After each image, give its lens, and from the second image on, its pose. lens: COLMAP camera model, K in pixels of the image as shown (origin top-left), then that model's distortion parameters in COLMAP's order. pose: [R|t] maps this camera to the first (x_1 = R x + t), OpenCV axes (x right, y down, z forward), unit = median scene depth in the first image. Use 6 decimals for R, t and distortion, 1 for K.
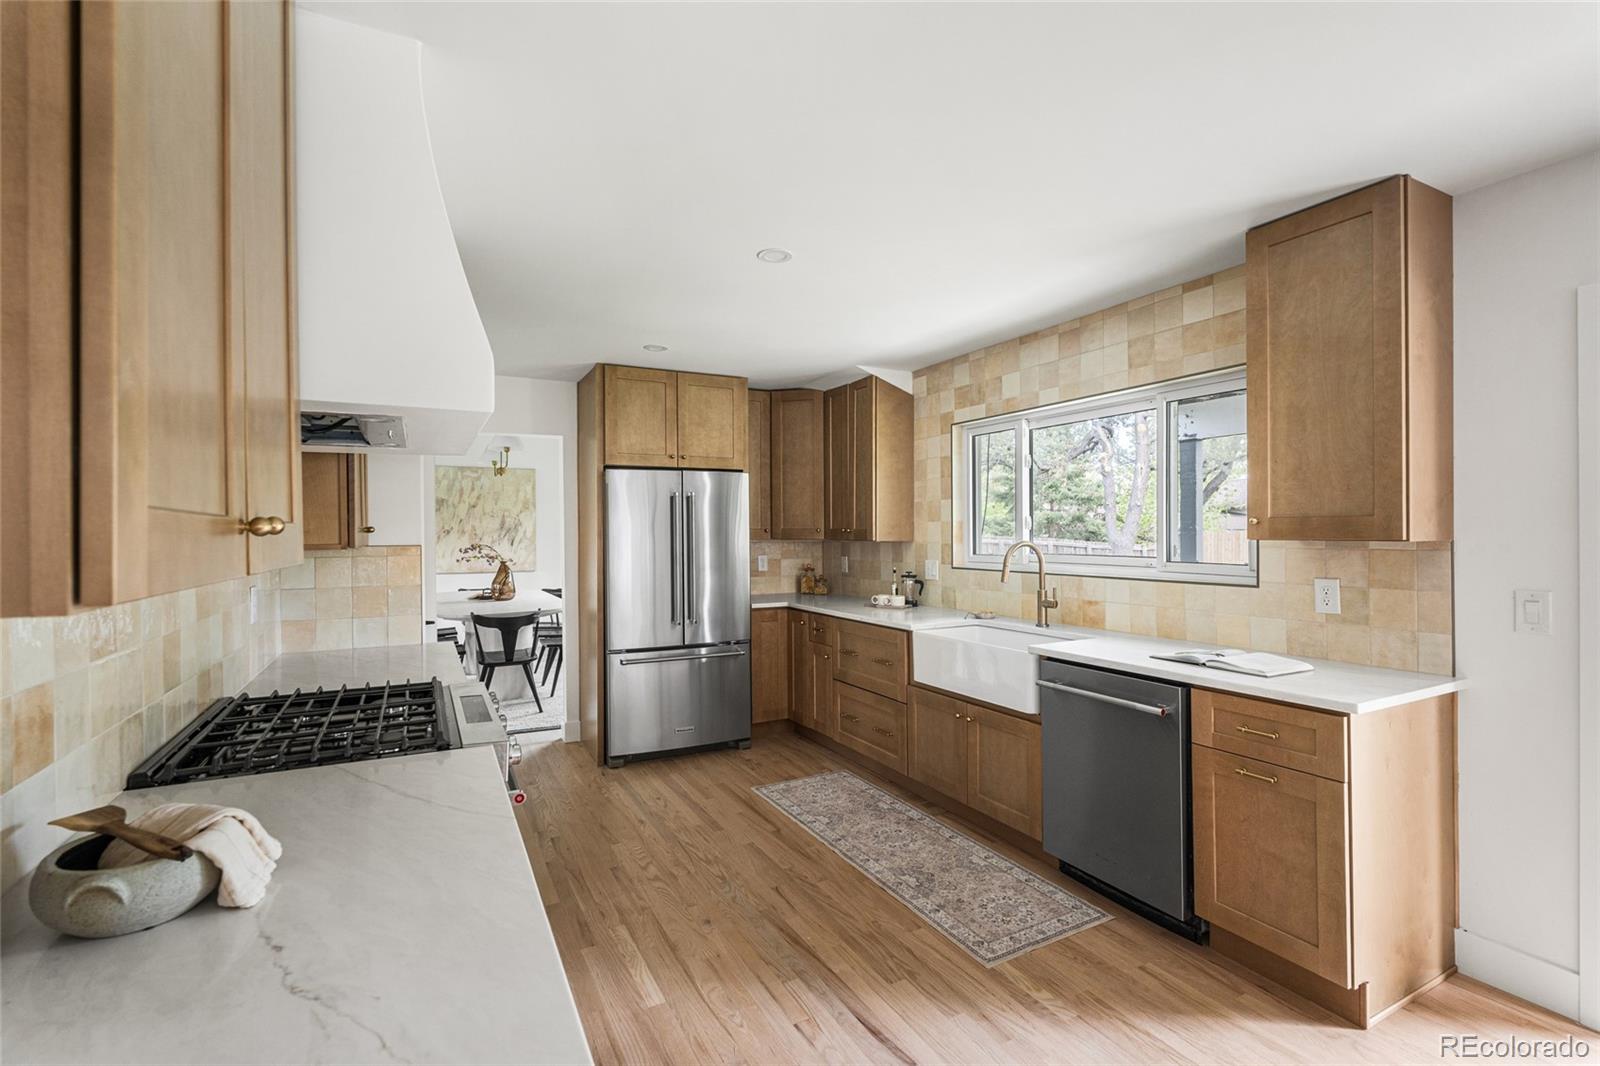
lens RADIAL K [[719.6, 0, 798.9], [0, 719.6, 533.6], [0, 0, 1]] dist [-0.003289, 0.000018]
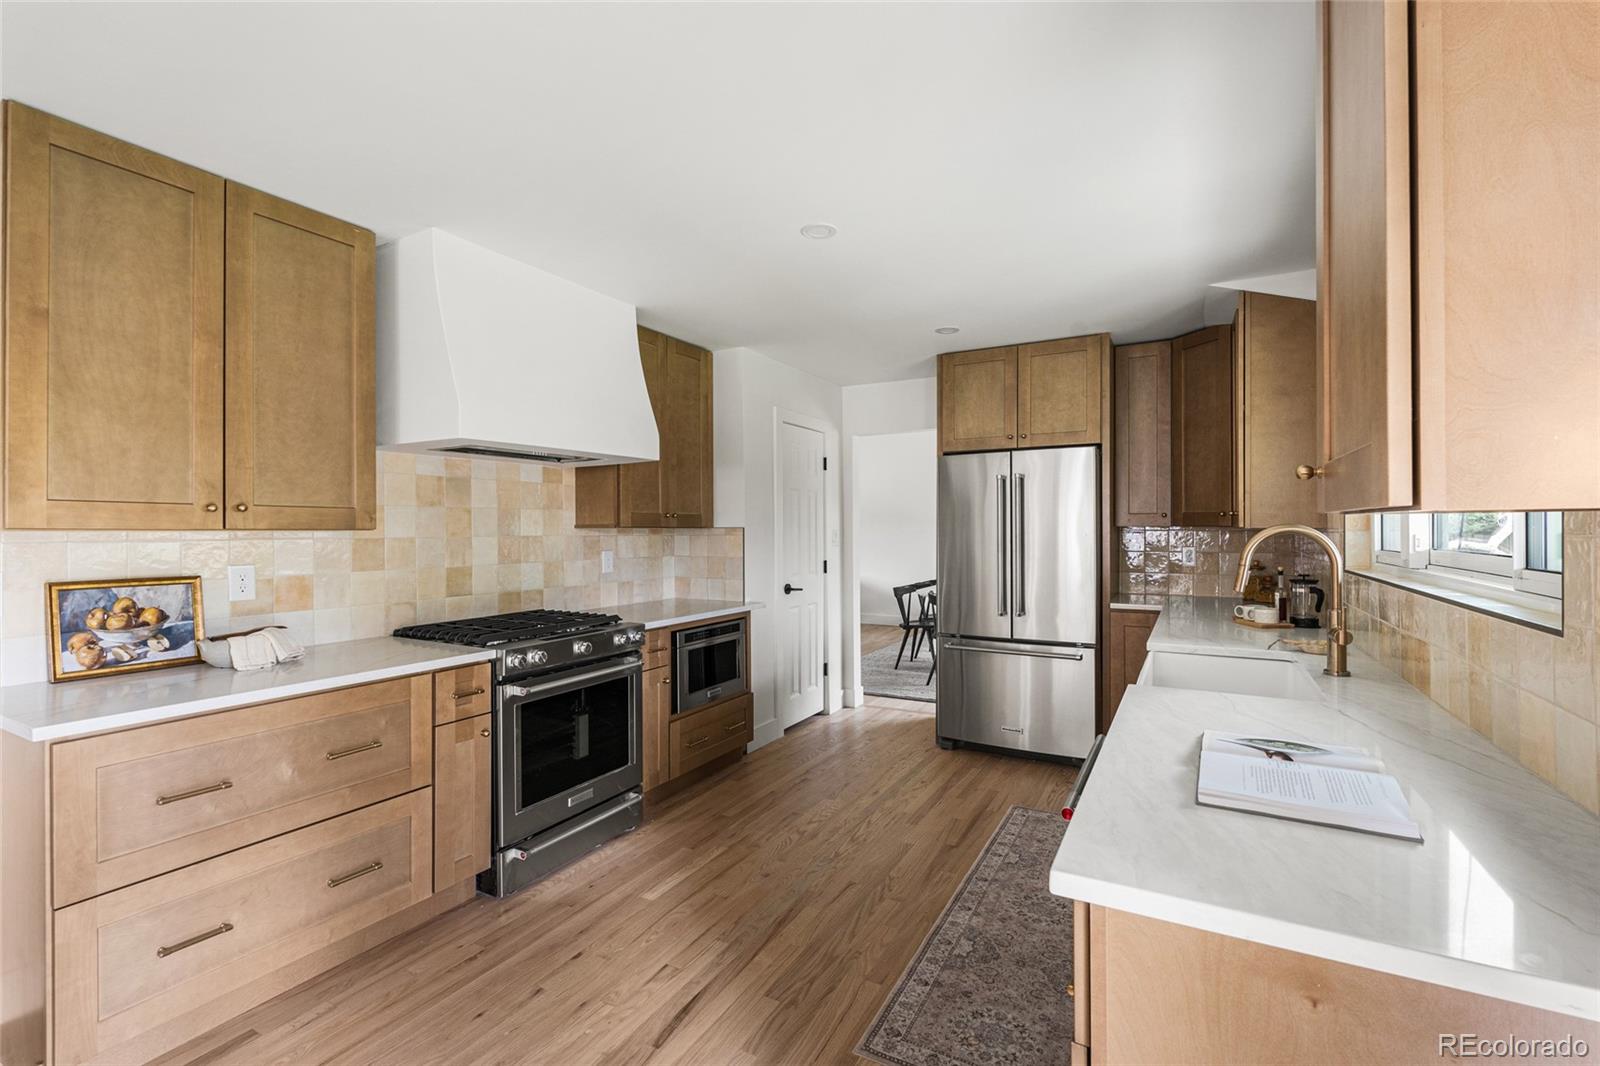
lens RADIAL K [[710.2, 0, 800.3], [0, 710.2, 529.8], [0, 0, 1]] dist [-0.002384, -0.000027]
pose [[0.544986, 0.005236, -0.838429, 0.495580], [-0.001331, 0.999985, 0.005379, 0.010247], [0.838444, -0.001816, 0.544985, 0.291017]]
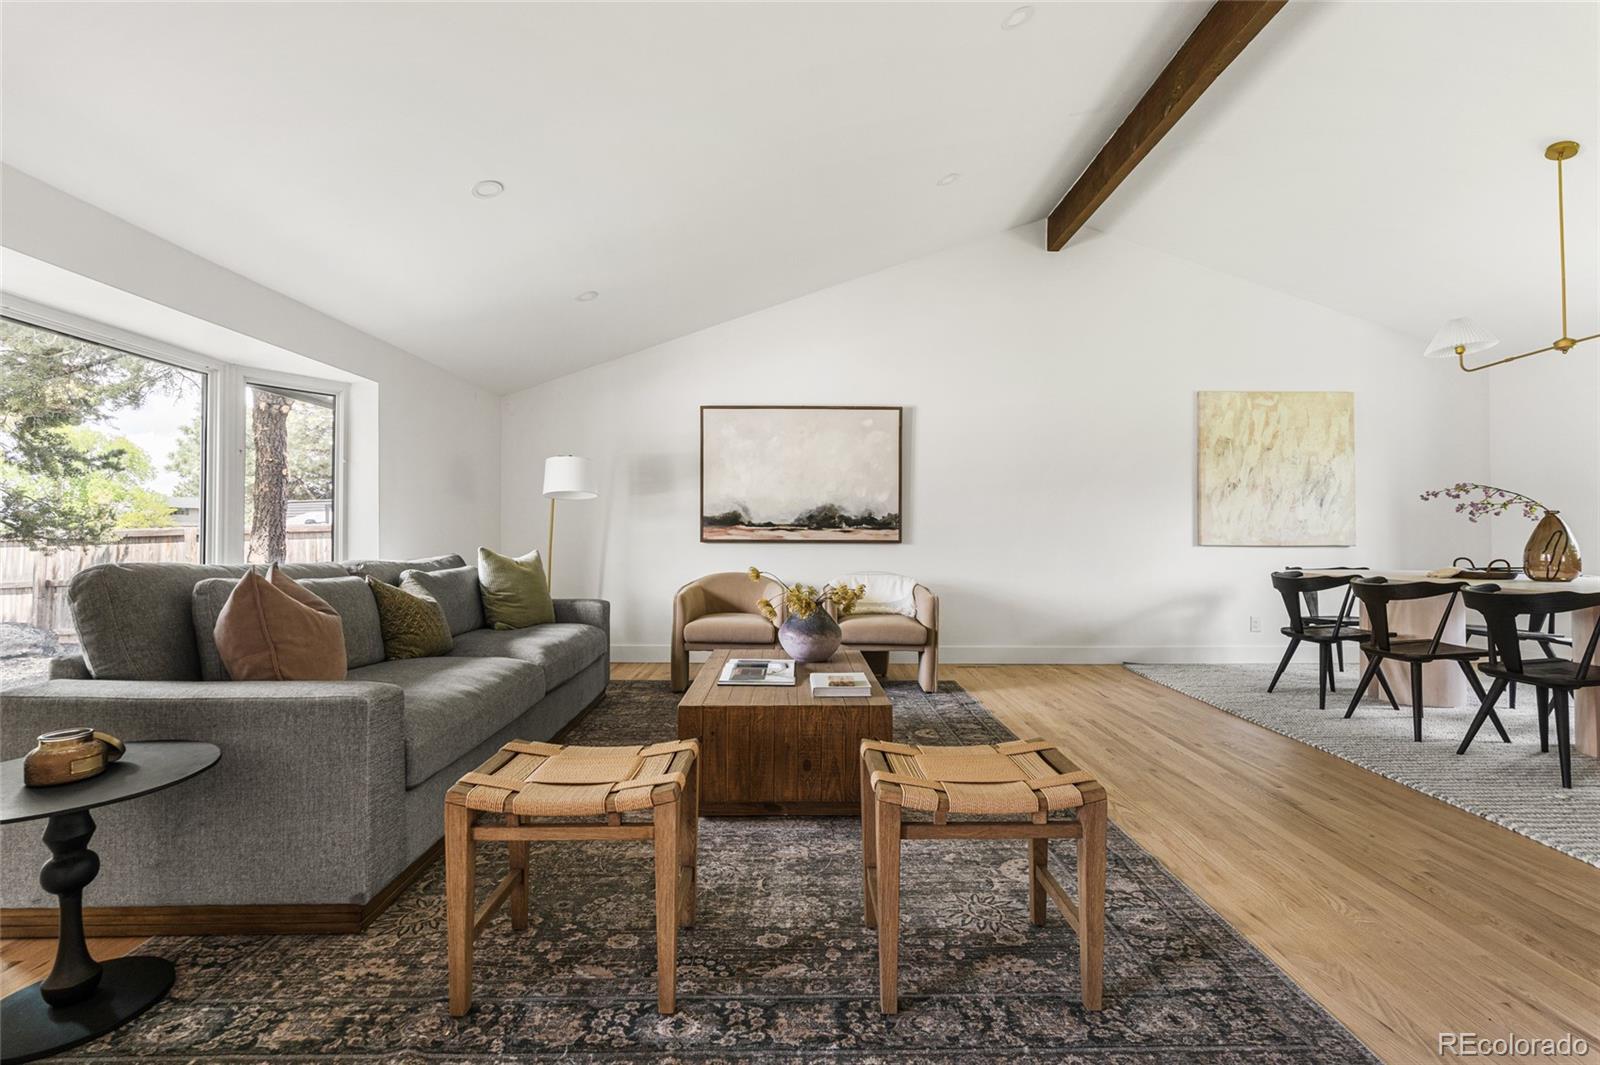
lens RADIAL K [[716.8, 0, 795.2], [0, 716.8, 529.3], [0, 0, 1]] dist [-0.002597, -0.000285]
pose [[0.882166, 0.002894, -0.470930, -1.067476], [-0.008496, 0.999916, -0.009770, 0.098987], [0.470862, 0.012619, 0.882117, 0.385255]]
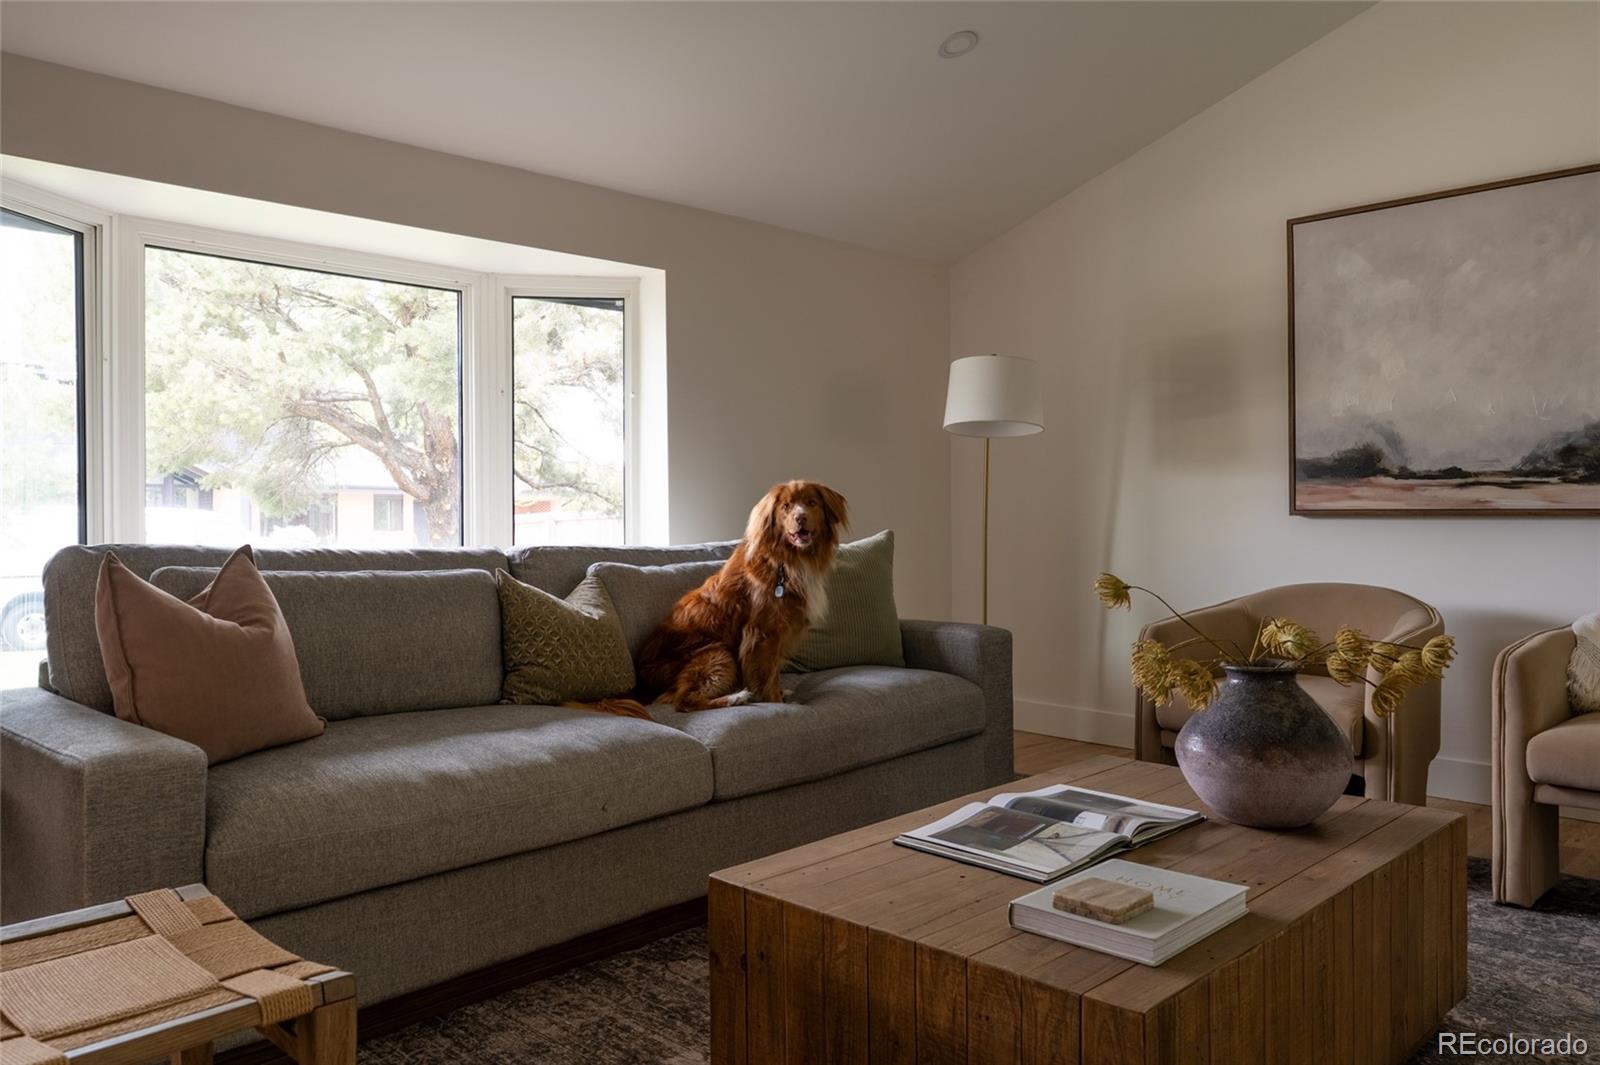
lens RADIAL K [[1178.1, 0, 796.7], [0, 1178.1, 526.8], [0, 0, 1]] dist [0.003060, 0.001820]
pose [[0.287752, 0.016983, -0.957554, -0.998702], [0.002173, 0.999829, 0.018385, 0.101643], [0.957703, -0.007371, 0.287666, 0.789860]]
